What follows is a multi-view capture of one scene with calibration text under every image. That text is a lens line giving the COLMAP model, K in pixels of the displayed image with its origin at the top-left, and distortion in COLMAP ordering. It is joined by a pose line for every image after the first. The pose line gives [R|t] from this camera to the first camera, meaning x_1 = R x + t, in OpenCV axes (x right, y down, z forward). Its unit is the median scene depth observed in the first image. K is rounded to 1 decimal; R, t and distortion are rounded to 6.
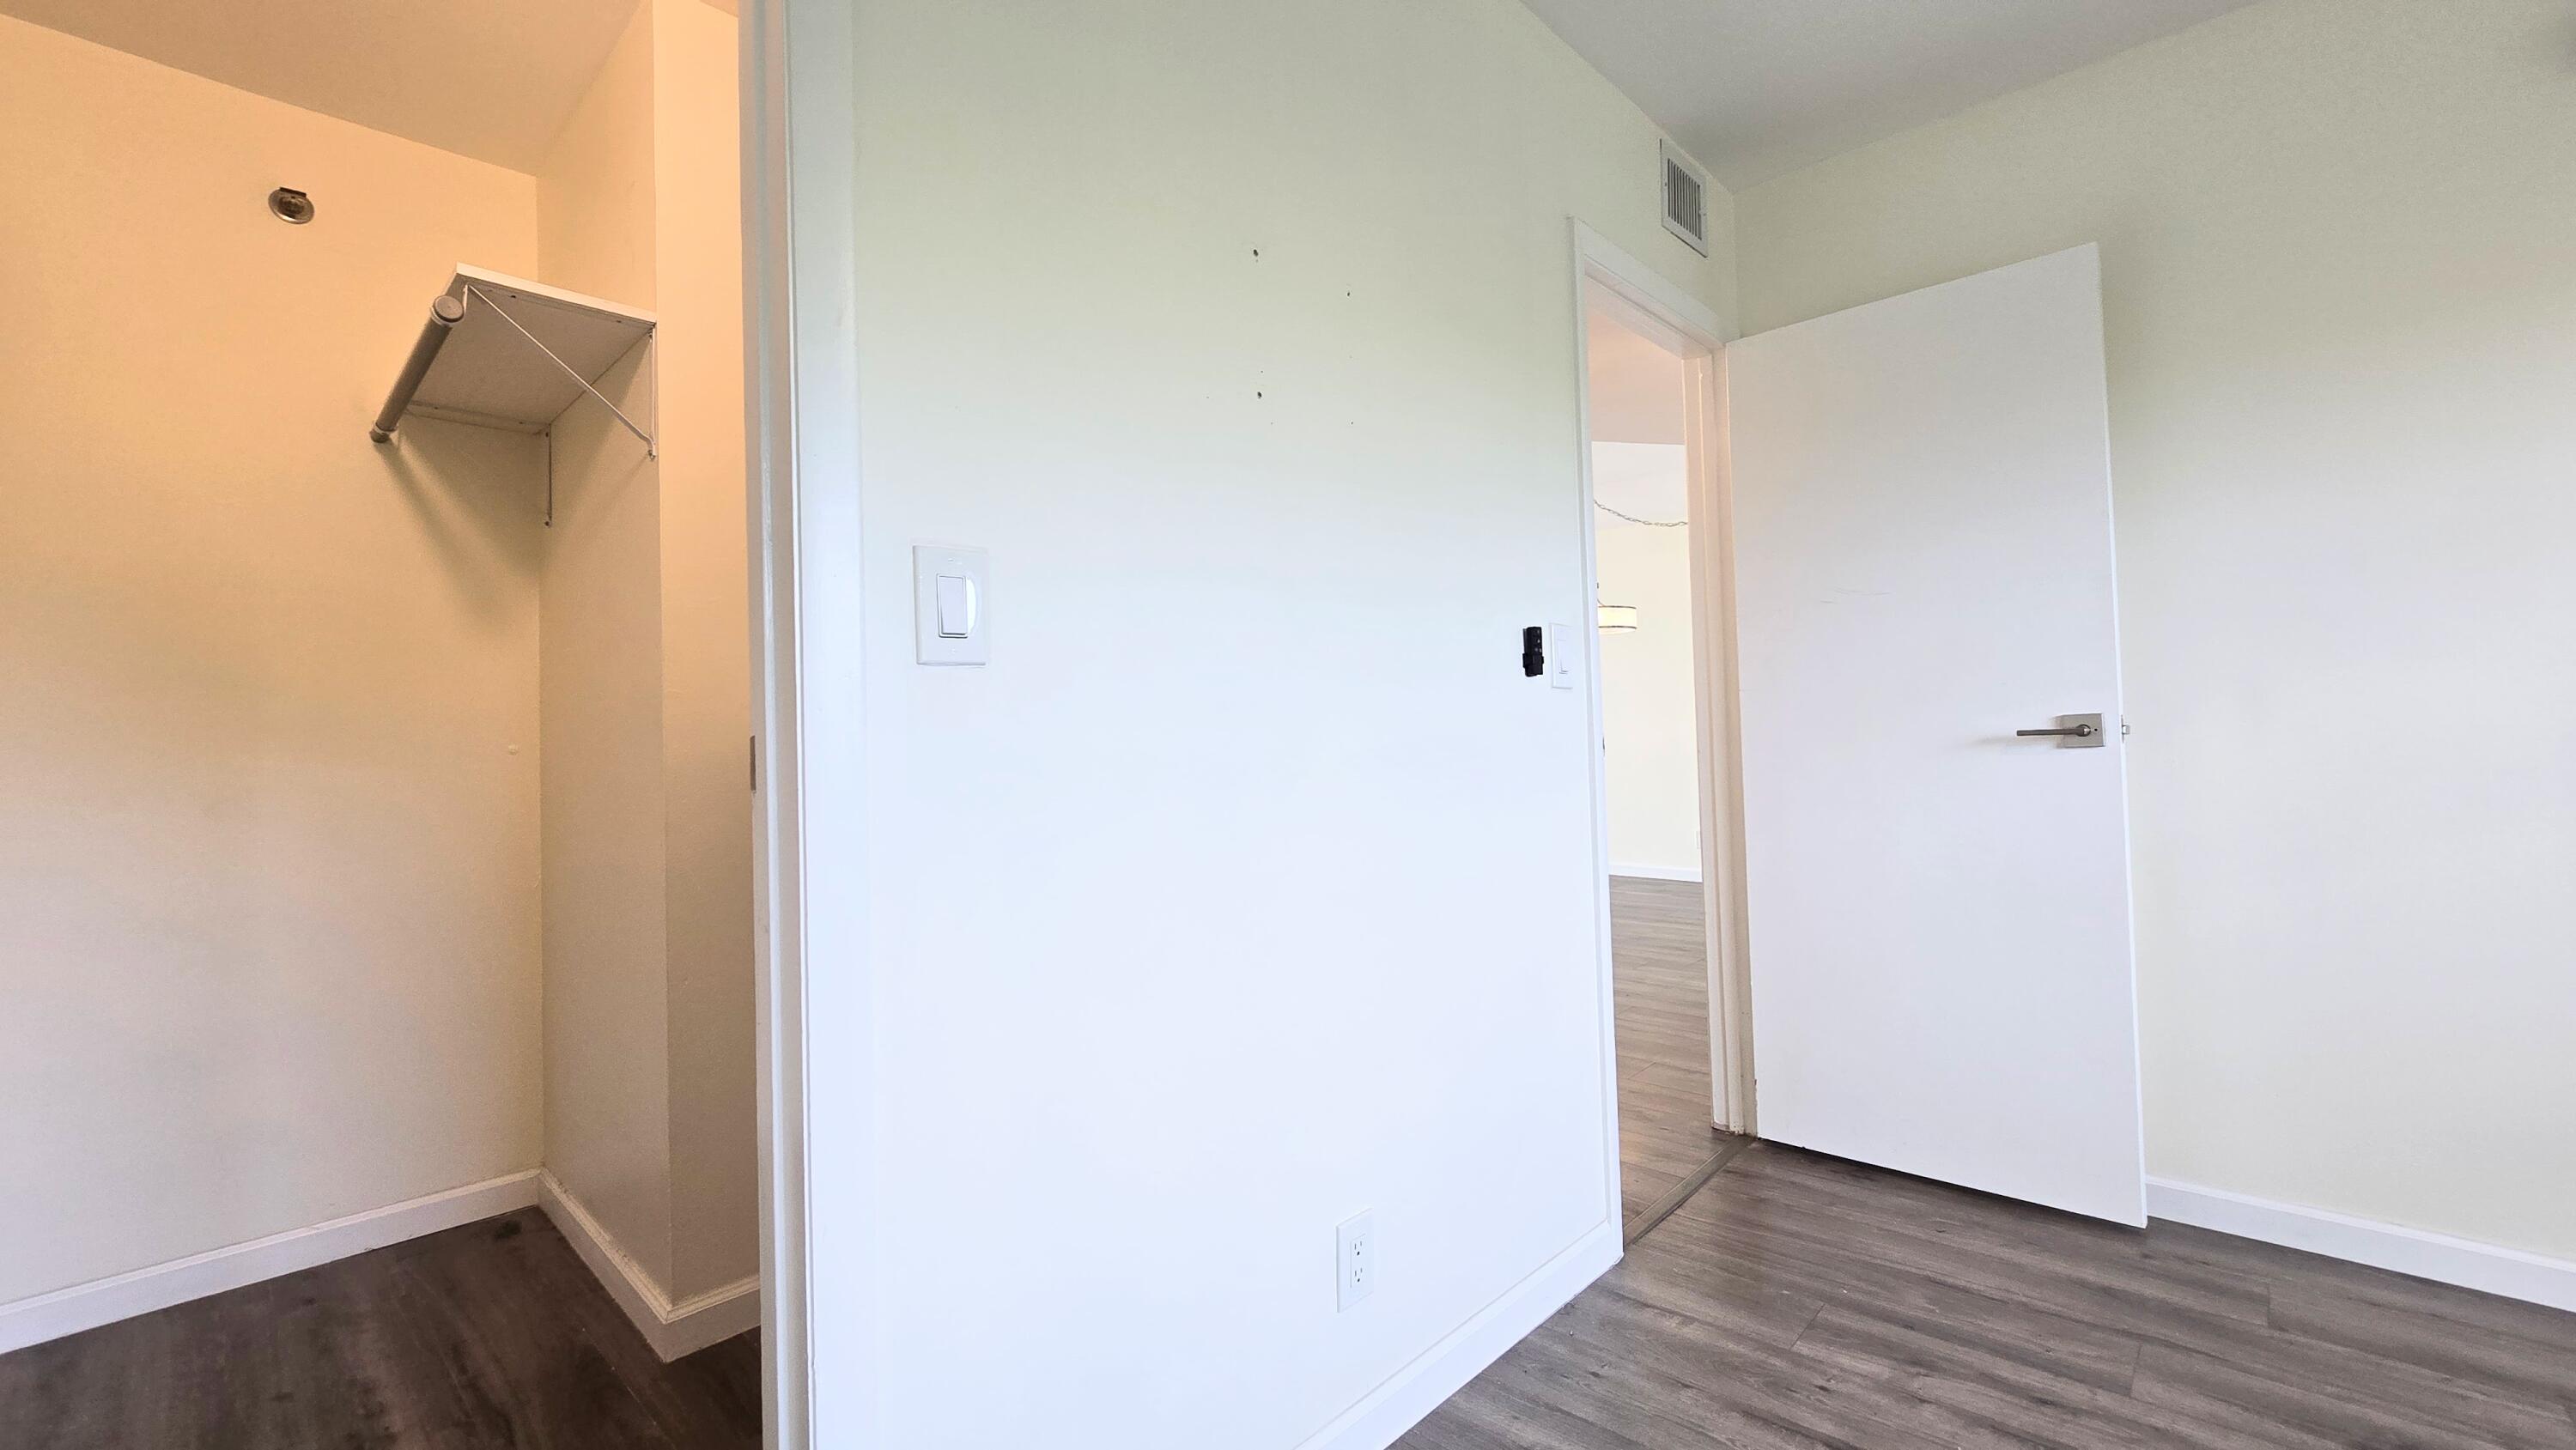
lens RADIAL K [[1046.7, 0, 1272.6], [0, 1046.7, 709.8], [0, 0, 1]] dist [-0.003765, -0.000308]
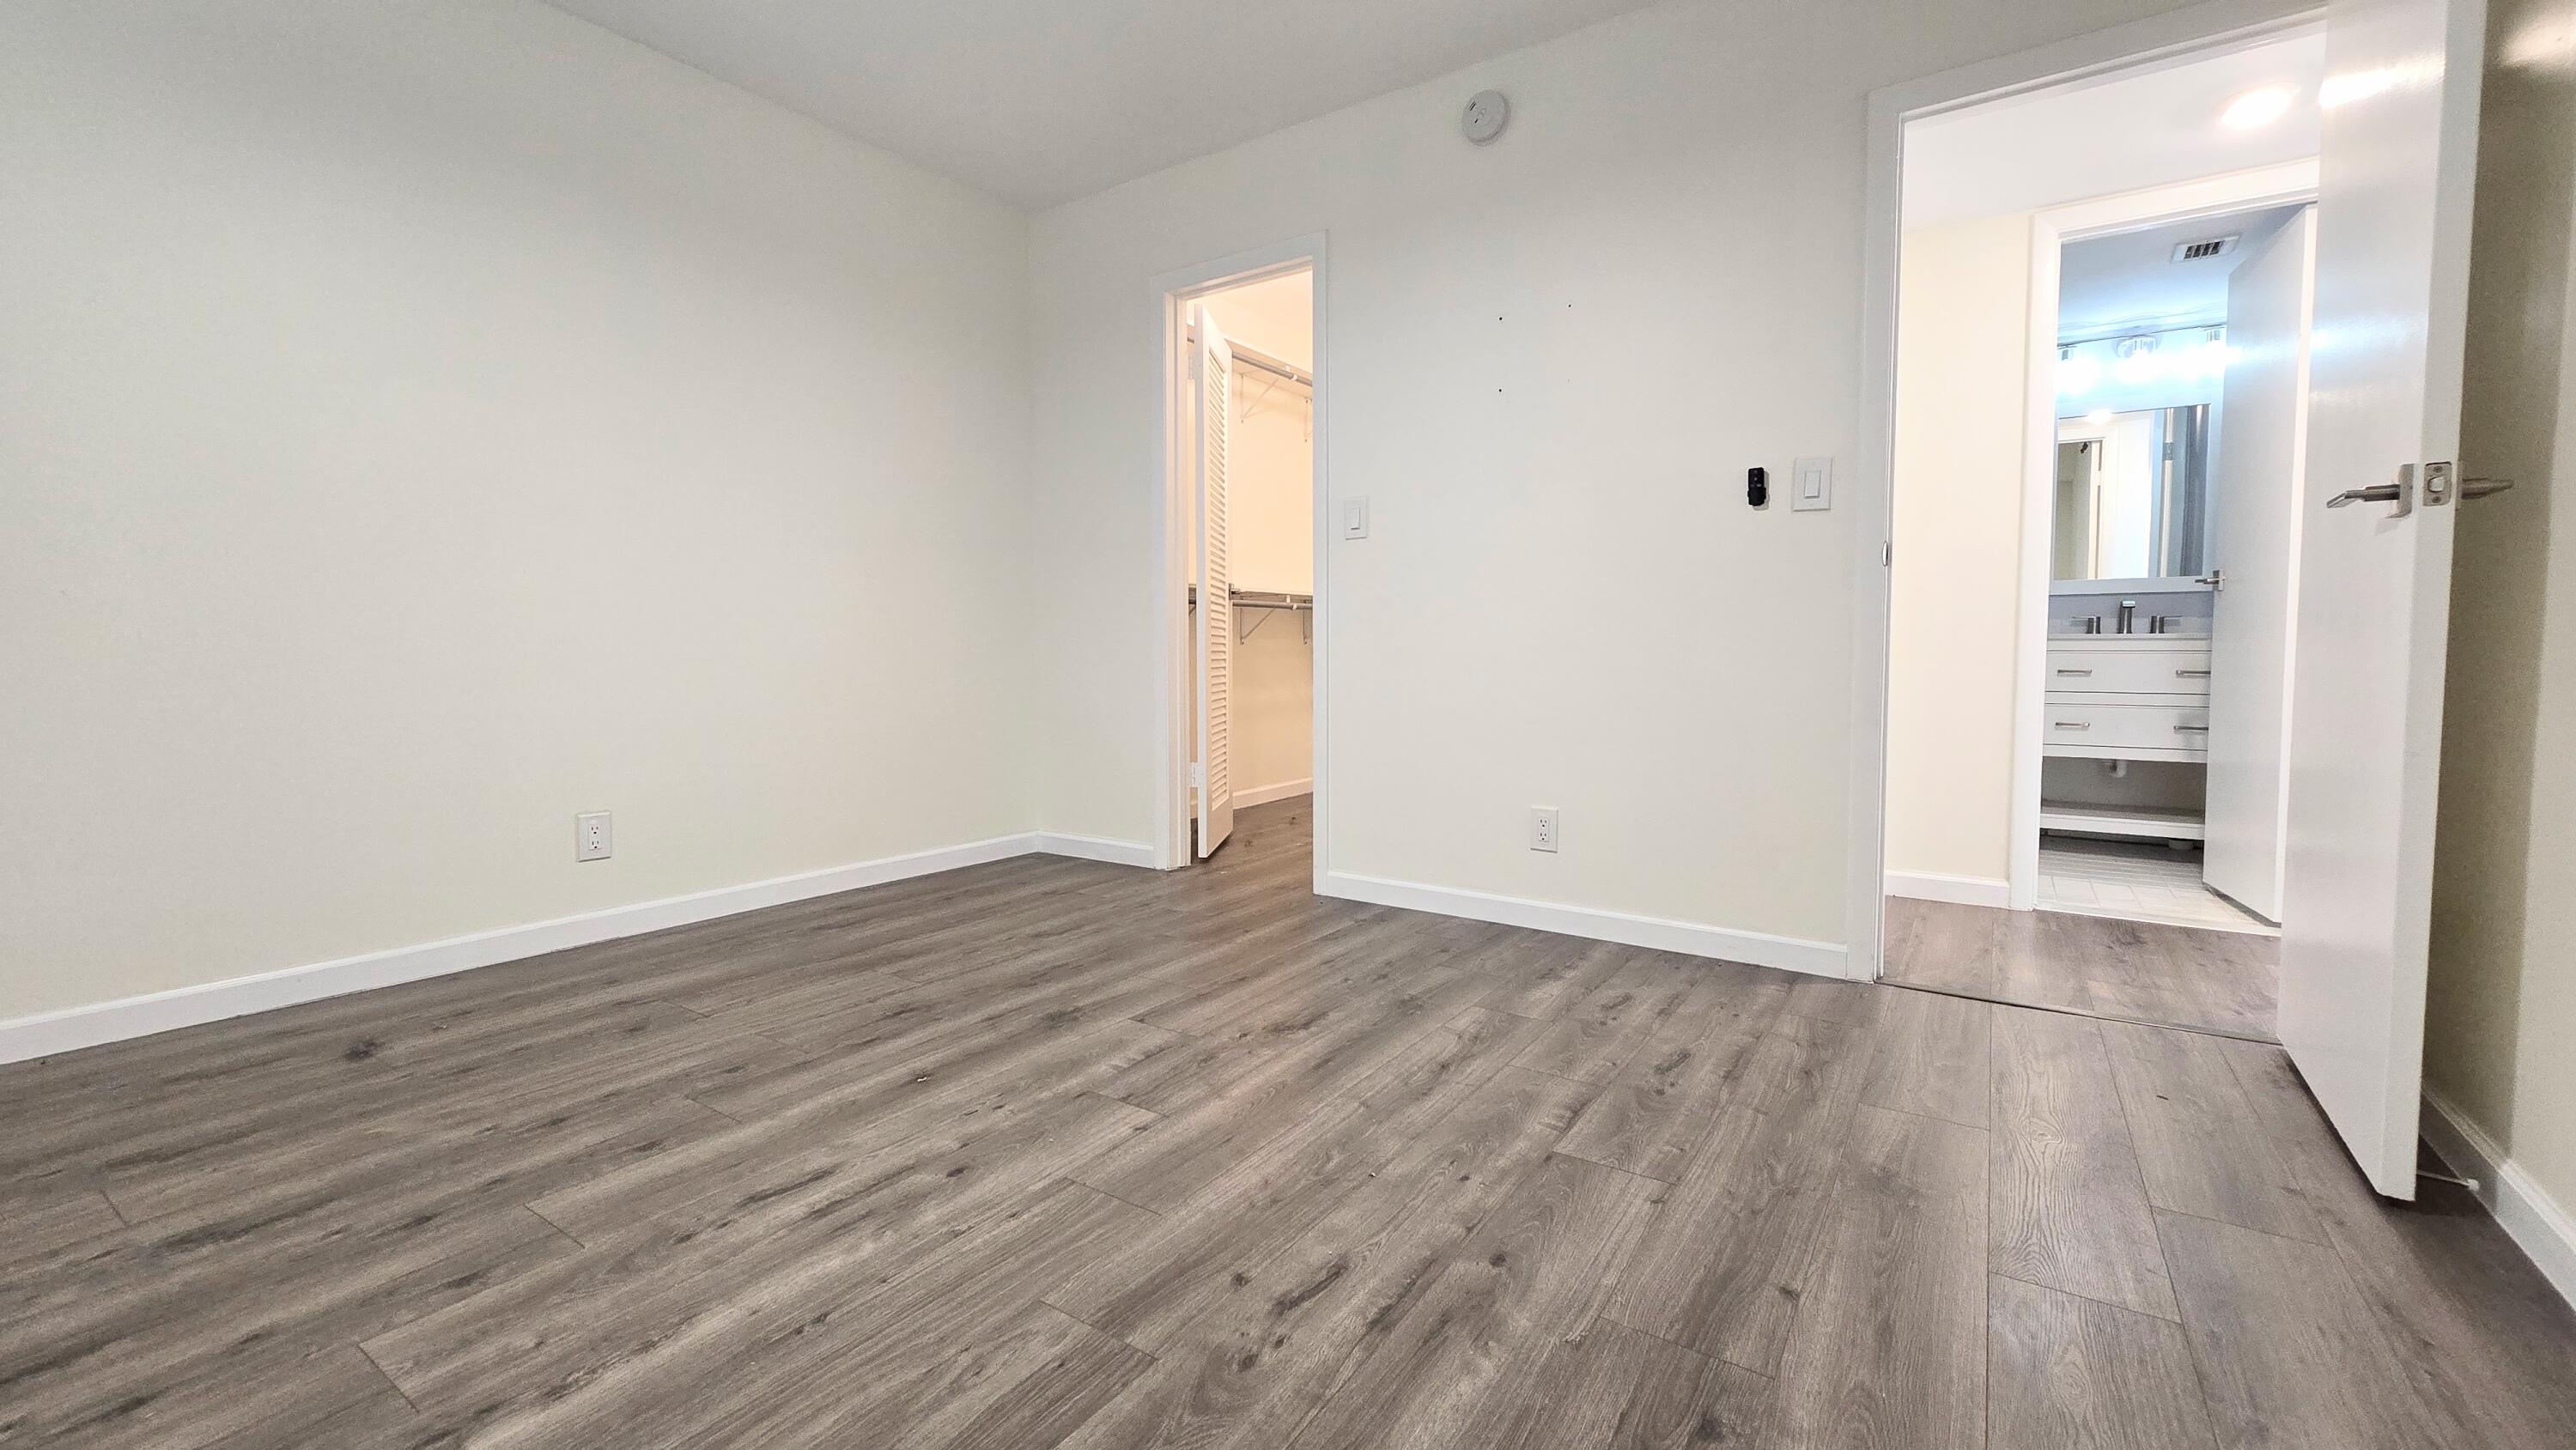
lens RADIAL K [[1046.7, 0, 1287.0], [0, 1046.7, 708.6], [0, 0, 1]] dist [-0.003765, -0.000308]
pose [[0.170223, 0.081922, -0.981994, 1.370132], [0.020087, 0.996043, 0.086575, 0.091247], [0.985201, -0.034462, 0.167904, 0.157375]]
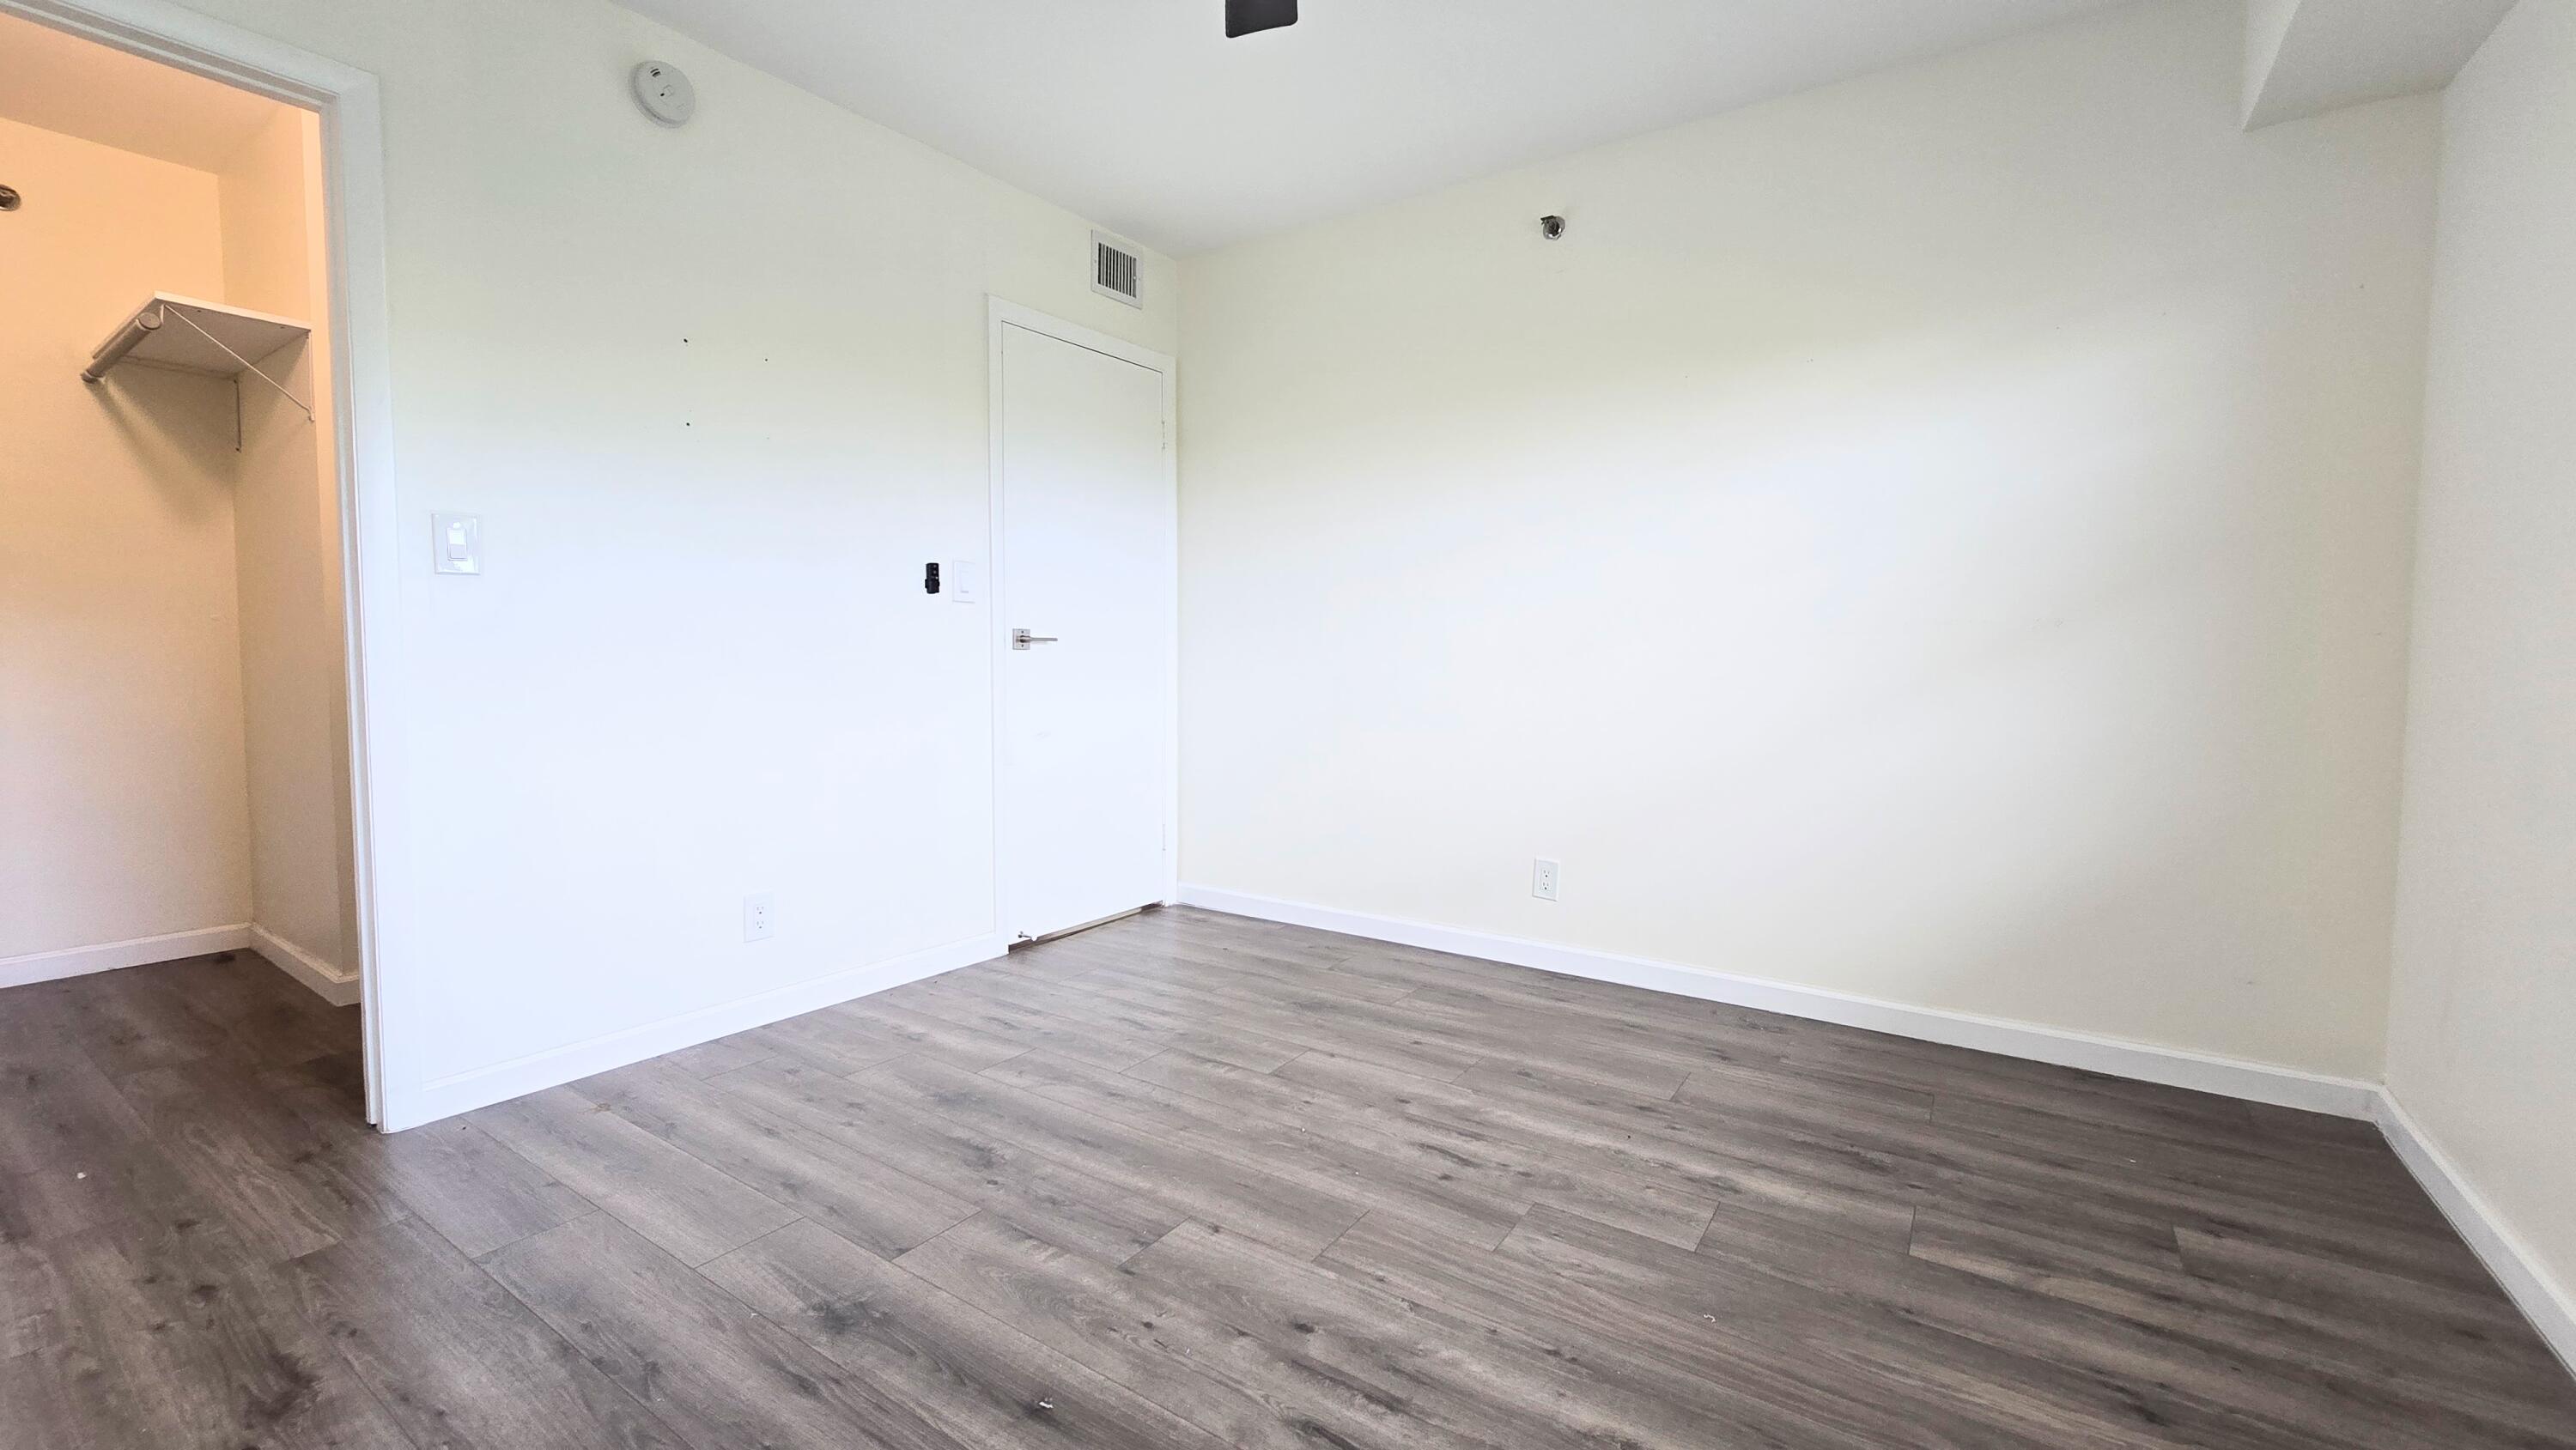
lens RADIAL K [[1046.7, 0, 1276.8], [0, 1046.7, 709.0], [0, 0, 1]] dist [-0.003765, -0.000308]
pose [[0.987476, 0.022336, 0.156179, 0.484162], [-0.034799, 0.996383, 0.077526, 0.001522], [-0.153882, -0.081990, 0.984682, -0.631264]]
